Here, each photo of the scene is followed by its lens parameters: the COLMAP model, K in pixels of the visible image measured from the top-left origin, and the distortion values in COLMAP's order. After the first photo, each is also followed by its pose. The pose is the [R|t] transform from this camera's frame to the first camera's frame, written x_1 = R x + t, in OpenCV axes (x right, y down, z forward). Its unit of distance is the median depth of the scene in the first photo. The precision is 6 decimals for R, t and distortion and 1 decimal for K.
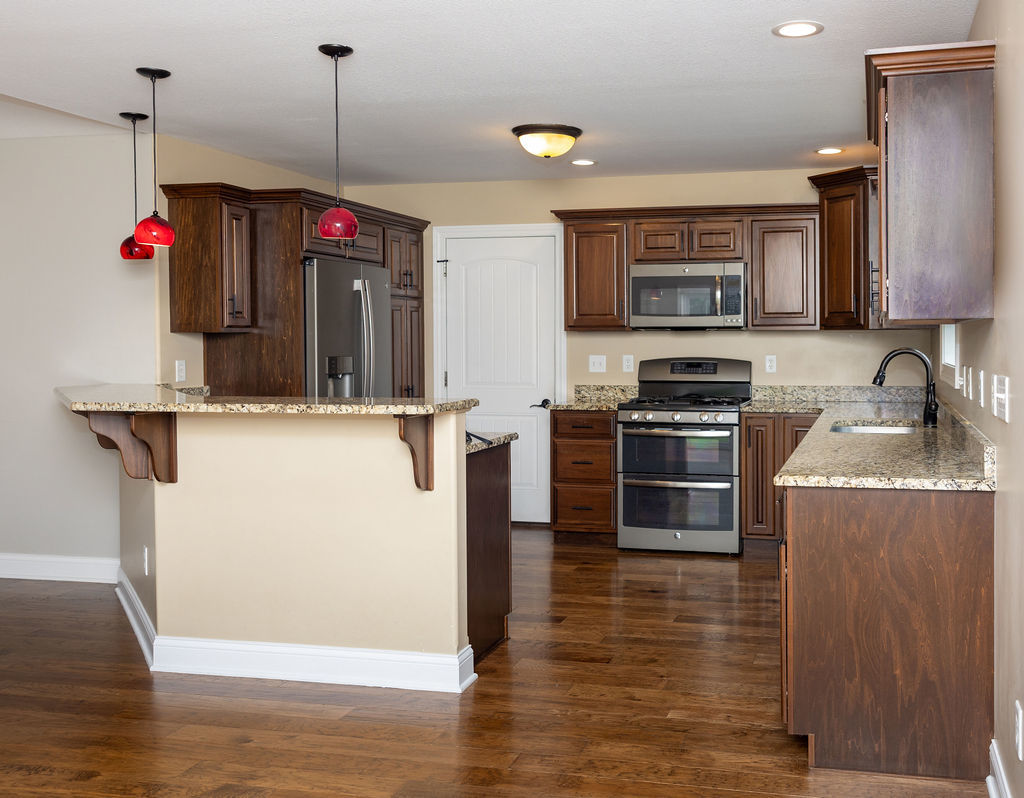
lens RADIAL K [[978.8, 0, 625.8], [0, 978.8, 363.8], [0, 0, 1]] dist [0.002808, 0.003645]
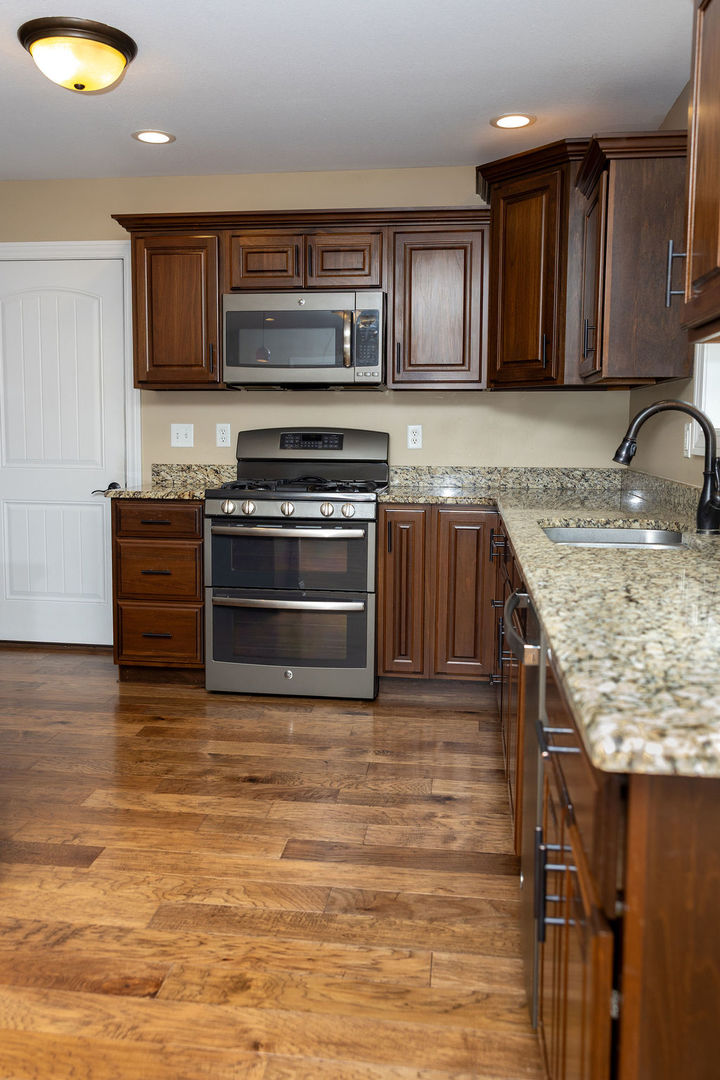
lens RADIAL K [[868.0, 0, 322.5], [0, 868.0, 525.2], [0, 0, 1]] dist [0.002245, 0.003690]
pose [[0.995898, -0.001179, 0.090477, 0.019359], [-0.006584, 0.996320, 0.085454, 0.012012], [-0.090245, -0.085699, 0.992225, 0.366747]]
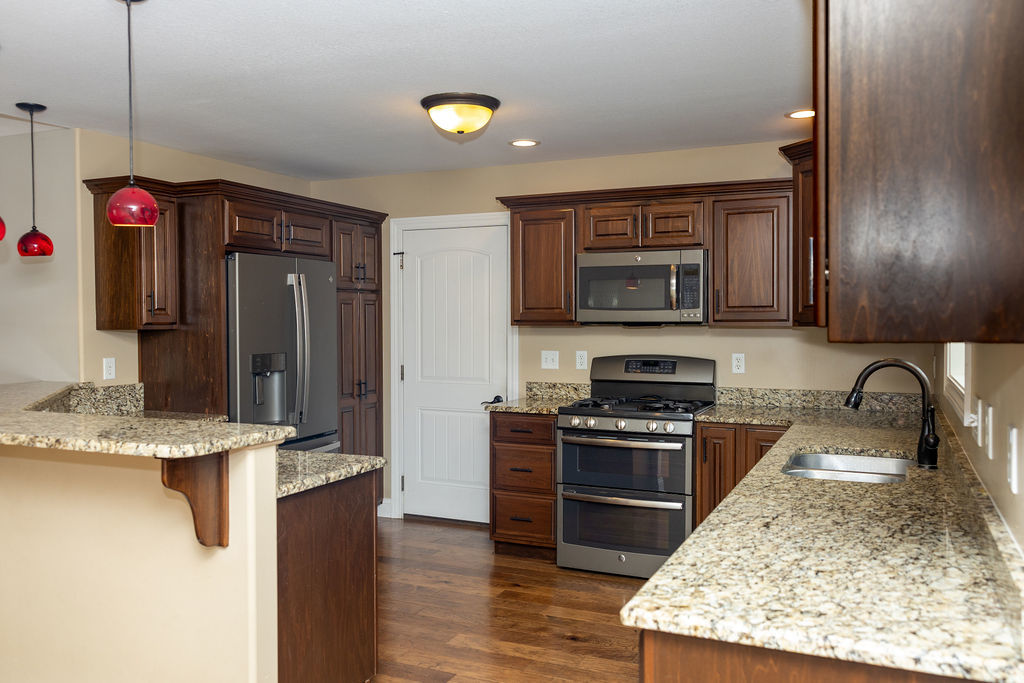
lens RADIAL K [[808.0, 0, 498.8], [0, 808.0, 345.4], [0, 0, 1]] dist [0.003218, 0.004068]
pose [[0.979718, 0.006260, -0.200283, 0.086996], [-0.004546, 0.999949, 0.009017, -0.022891], [0.200329, -0.007923, 0.979697, 0.253854]]
